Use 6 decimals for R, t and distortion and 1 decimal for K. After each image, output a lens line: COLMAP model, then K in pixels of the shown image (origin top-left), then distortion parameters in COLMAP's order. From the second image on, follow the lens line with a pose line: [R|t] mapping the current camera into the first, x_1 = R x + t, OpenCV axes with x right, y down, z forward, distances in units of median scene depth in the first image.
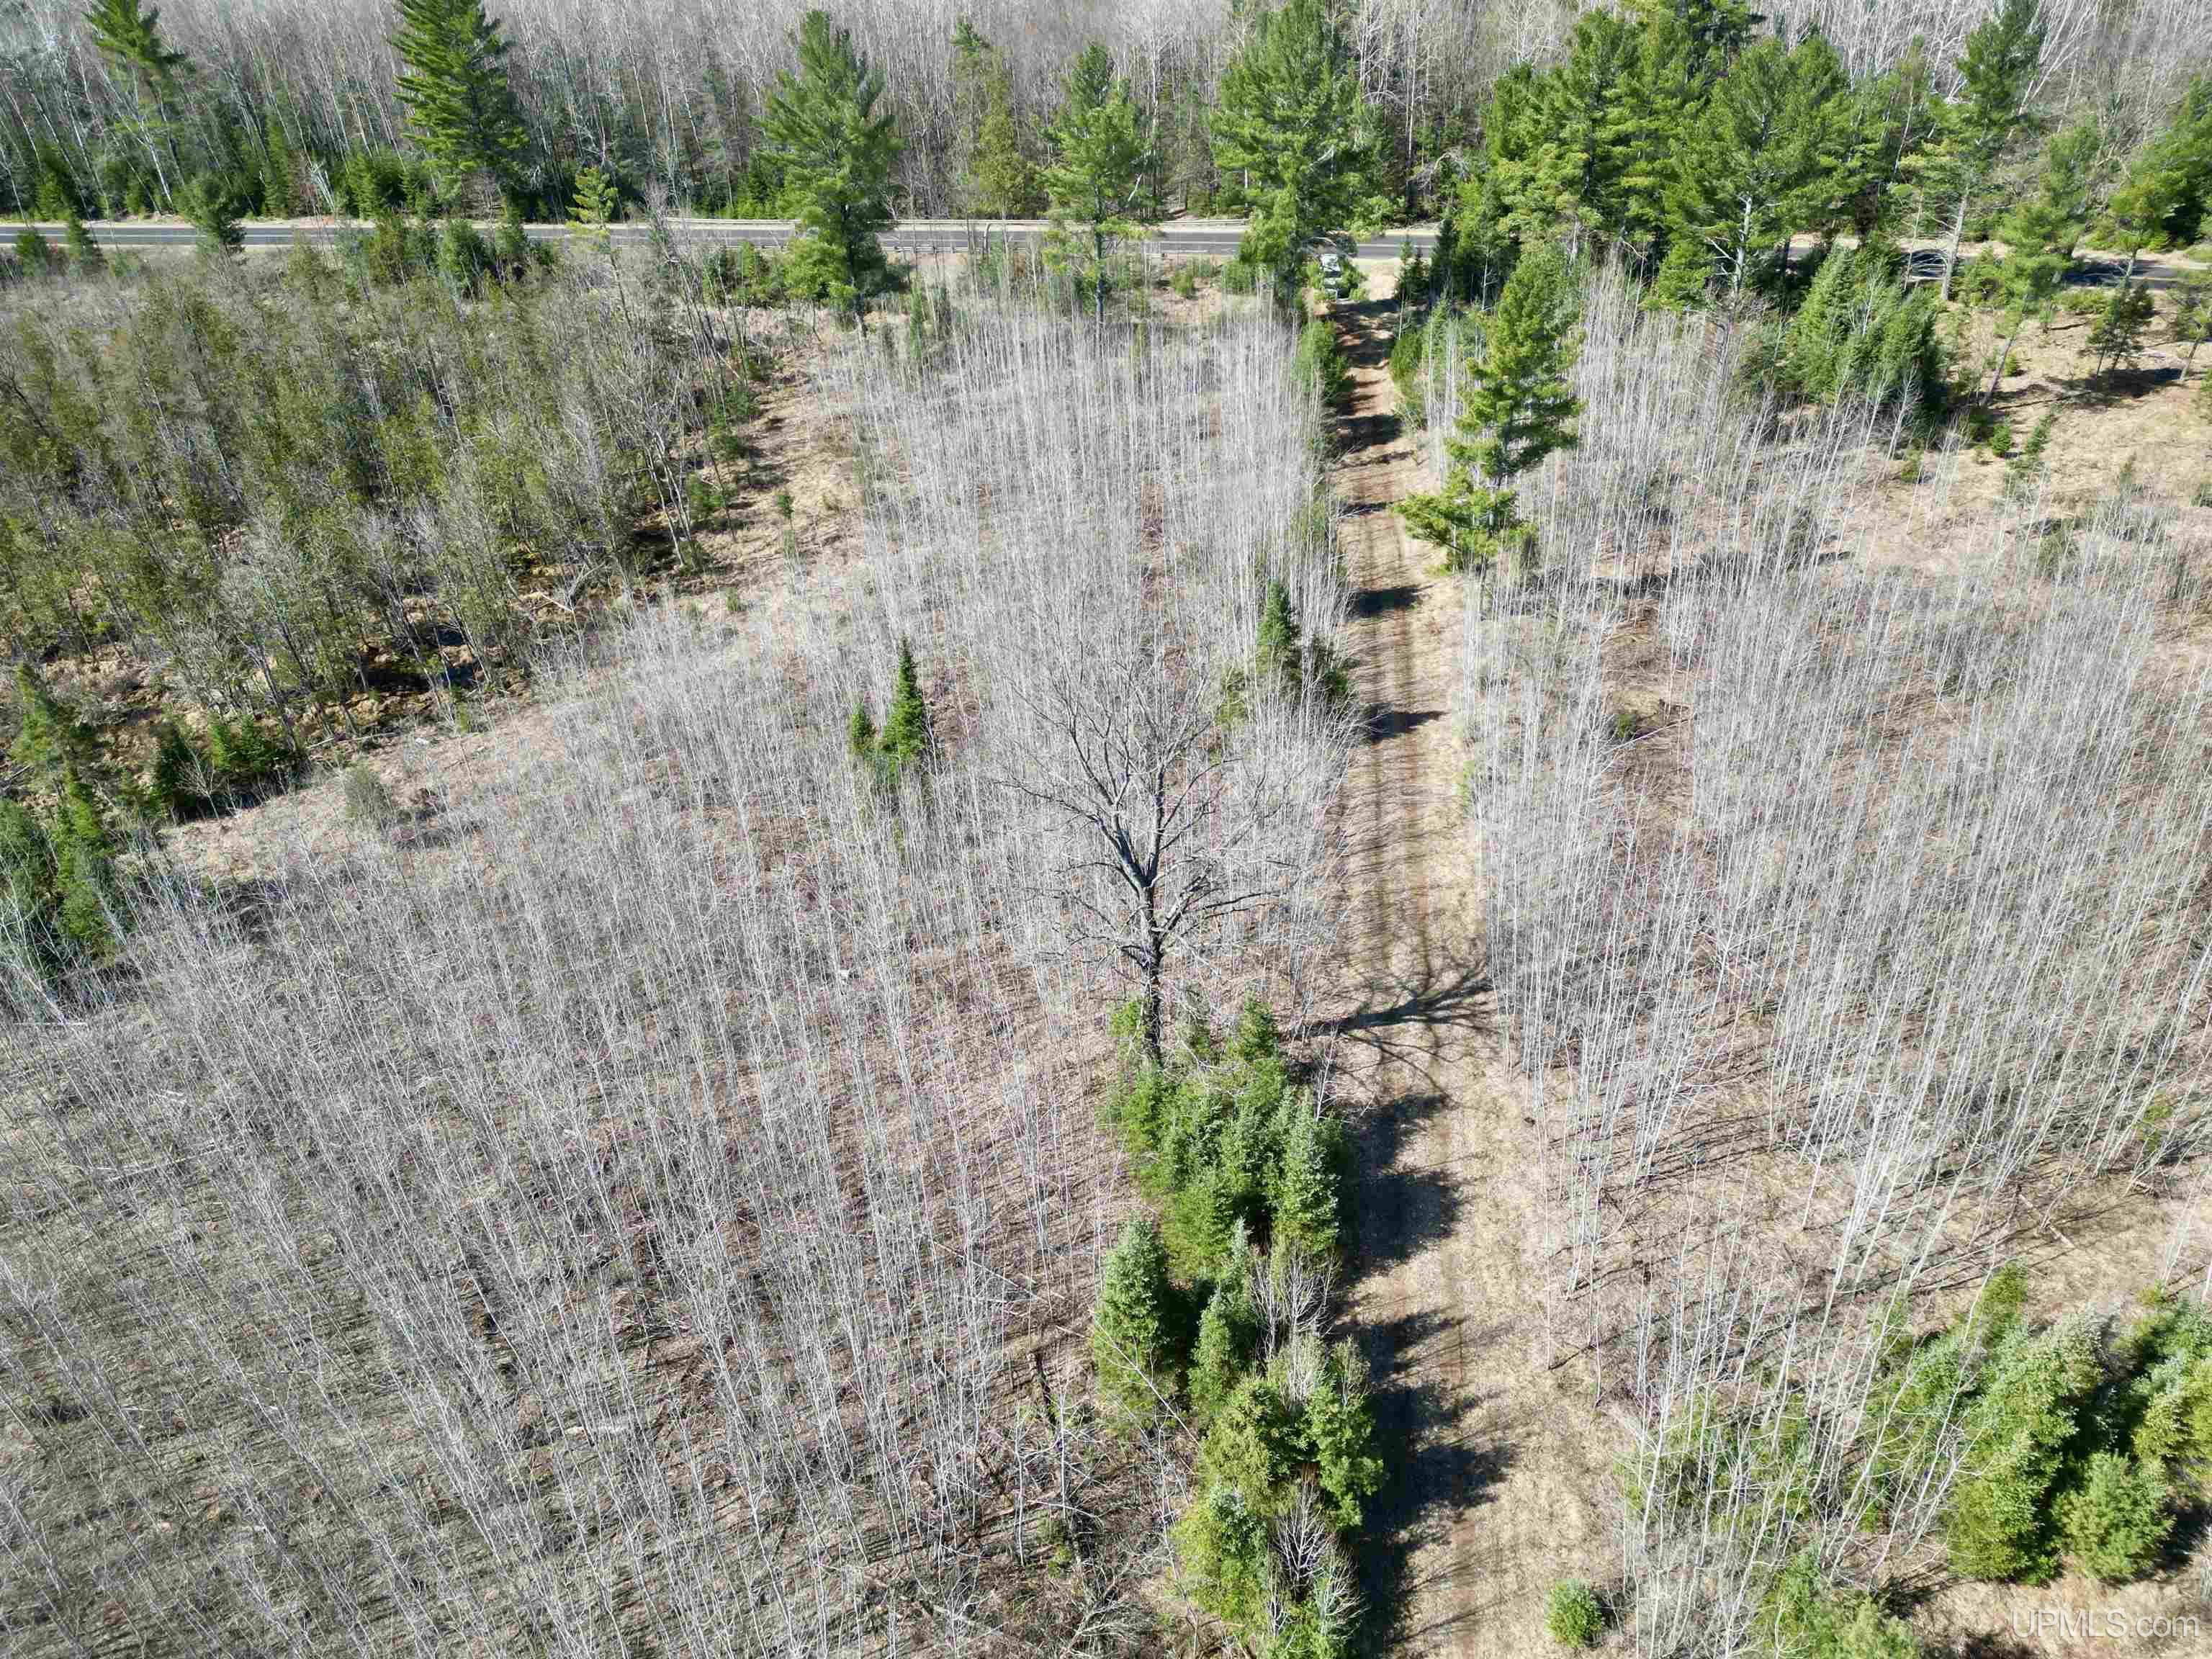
lens RADIAL K [[1562.3, 0, 1109.9], [0, 1562.3, 826.8], [0, 0, 1]] dist [0.073611, -0.067528]
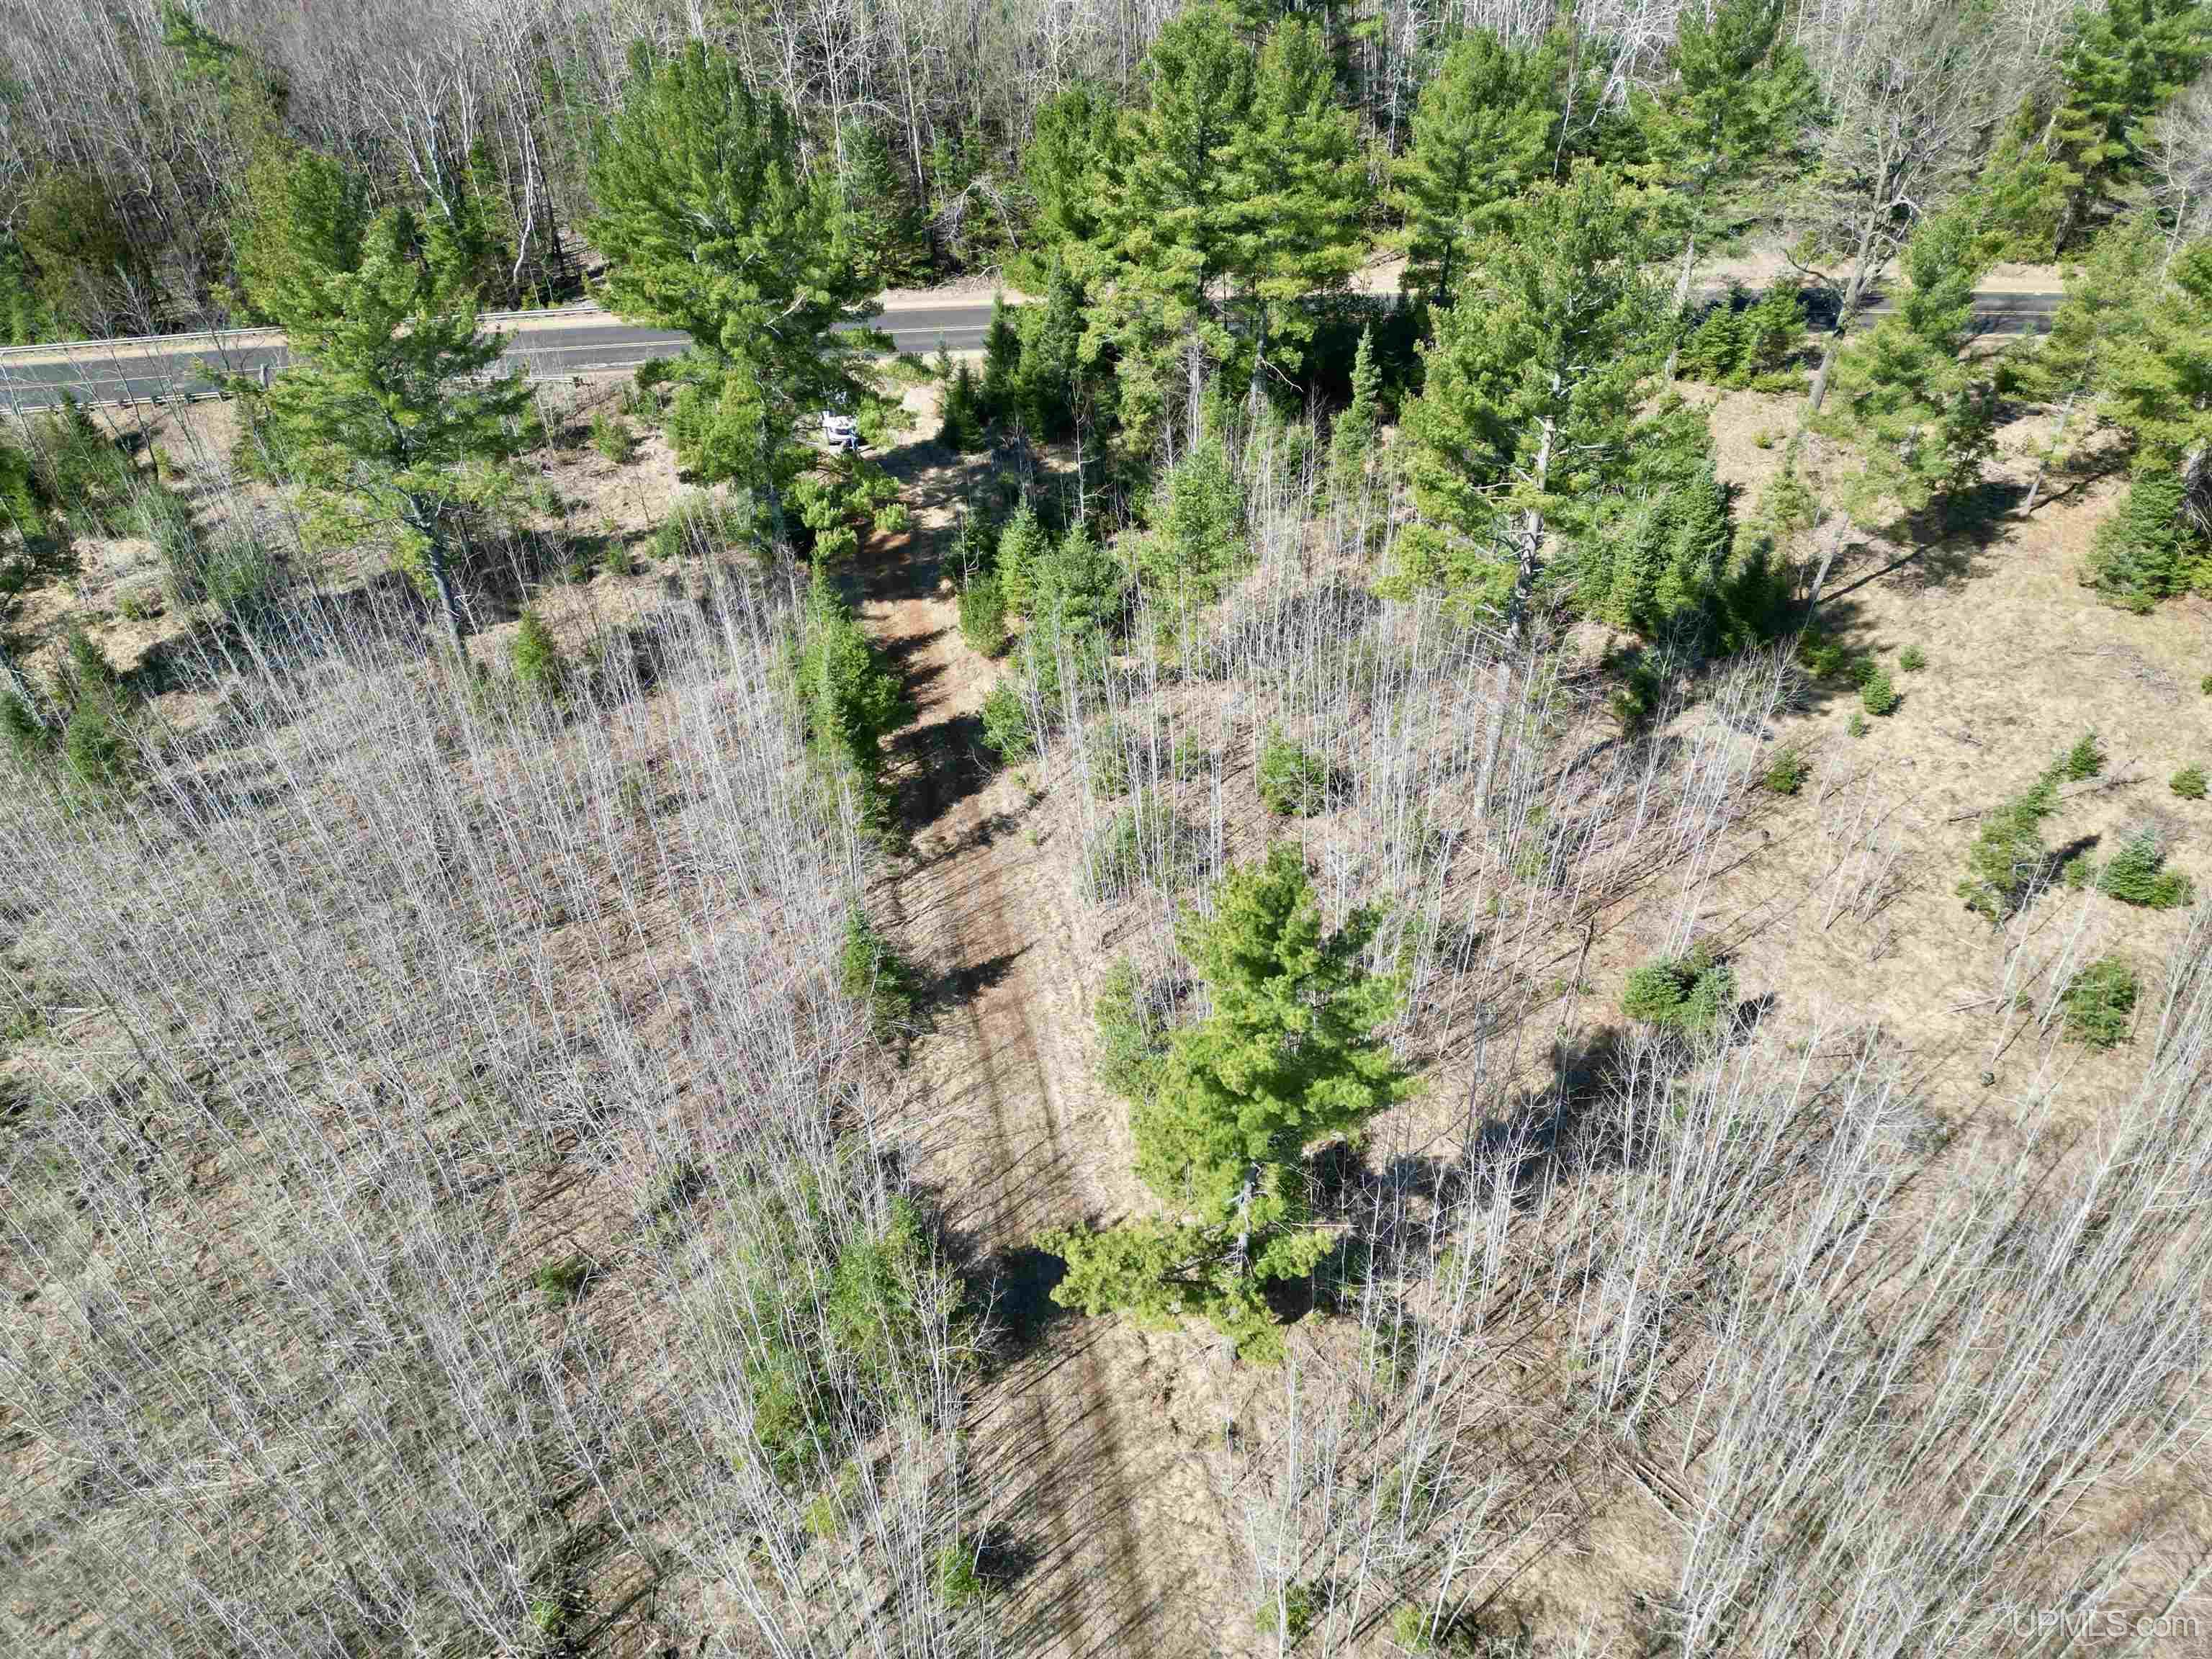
lens RADIAL K [[1562.3, 0, 1109.9], [0, 1562.3, 826.8], [0, 0, 1]] dist [0.073611, -0.067528]
pose [[0.957021, -0.171634, 0.233778, 0.075309], [0.152151, 0.983376, 0.099107, -0.263574], [-0.246902, -0.059278, 0.967226, 0.376725]]
